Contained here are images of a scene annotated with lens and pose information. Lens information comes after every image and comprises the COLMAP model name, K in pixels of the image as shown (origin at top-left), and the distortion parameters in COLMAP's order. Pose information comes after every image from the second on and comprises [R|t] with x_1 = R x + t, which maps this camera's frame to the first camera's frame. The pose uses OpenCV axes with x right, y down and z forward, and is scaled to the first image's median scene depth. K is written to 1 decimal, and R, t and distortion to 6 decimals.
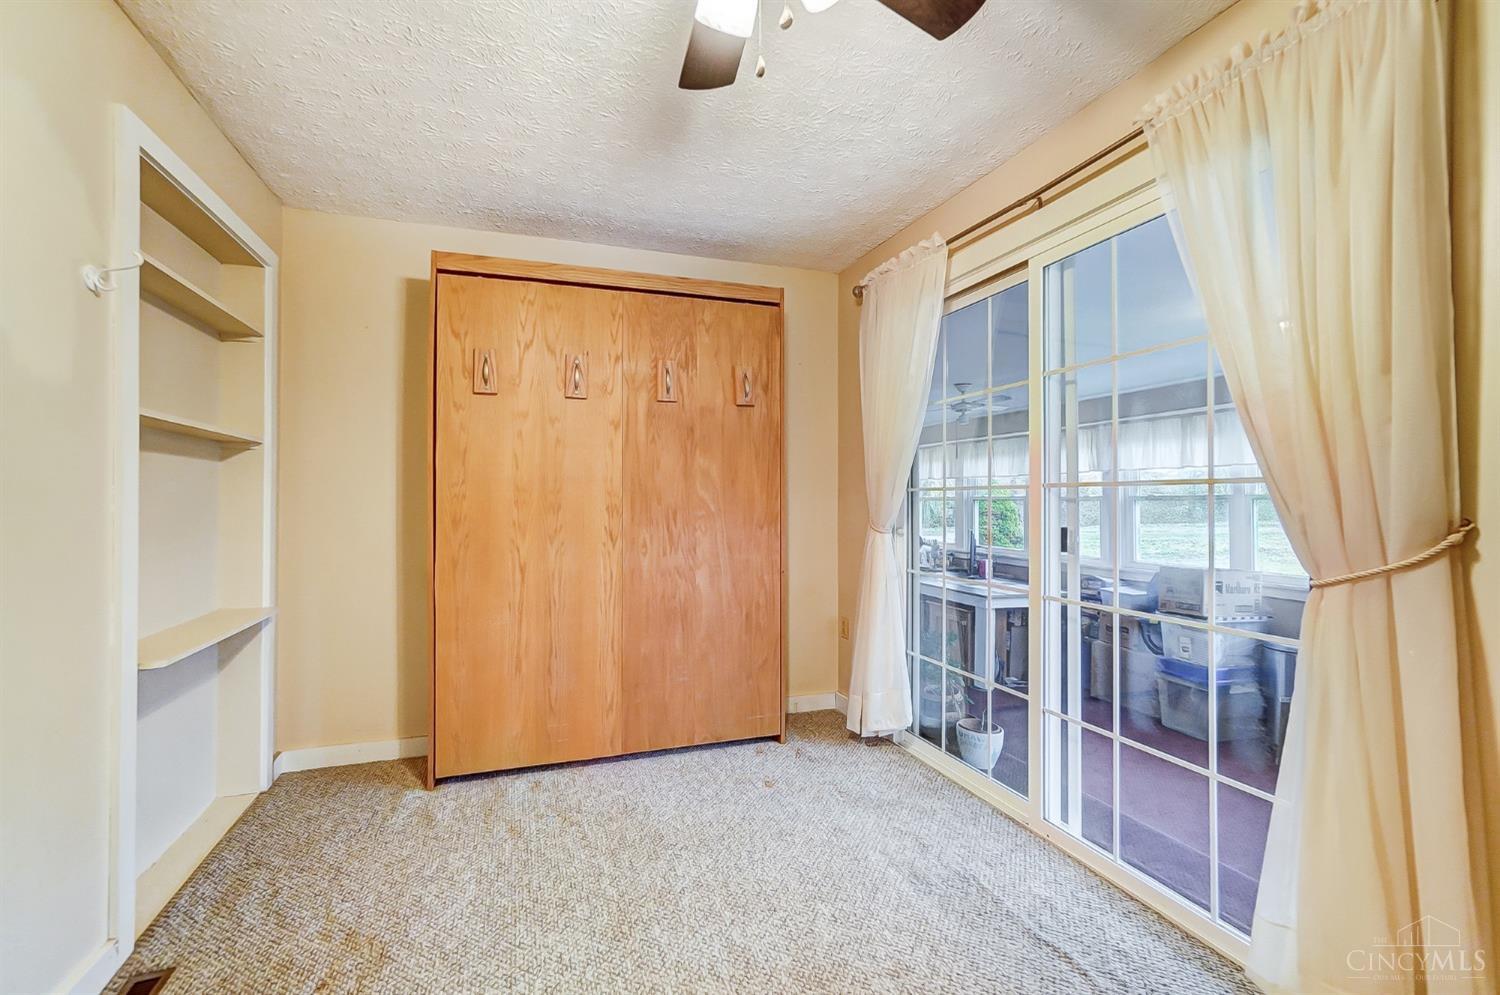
lens RADIAL K [[651.0, 0, 756.1], [0, 651.0, 494.3], [0, 0, 1]] dist [-0.006948, 0.002501]
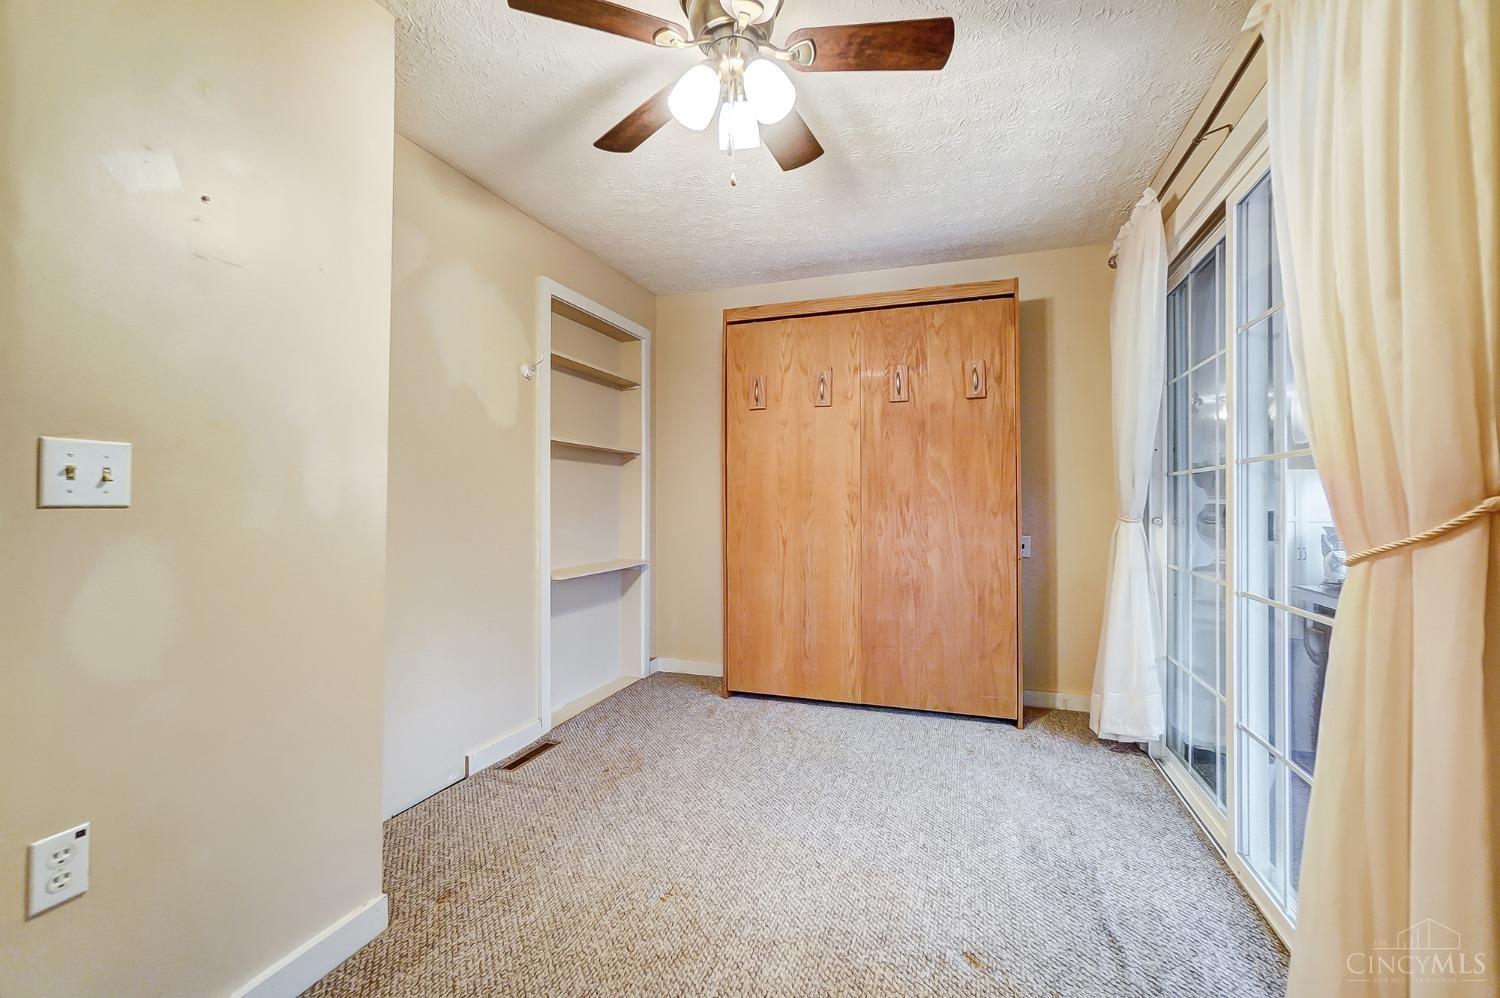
lens RADIAL K [[651.0, 0, 753.4], [0, 651.0, 495.9], [0, 0, 1]] dist [-0.006948, 0.002501]
pose [[0.783011, -0.005193, -0.621987, 0.379459], [0.002987, 0.999985, -0.004590, 0.027467], [0.622001, 0.001736, 0.783014, -0.048866]]
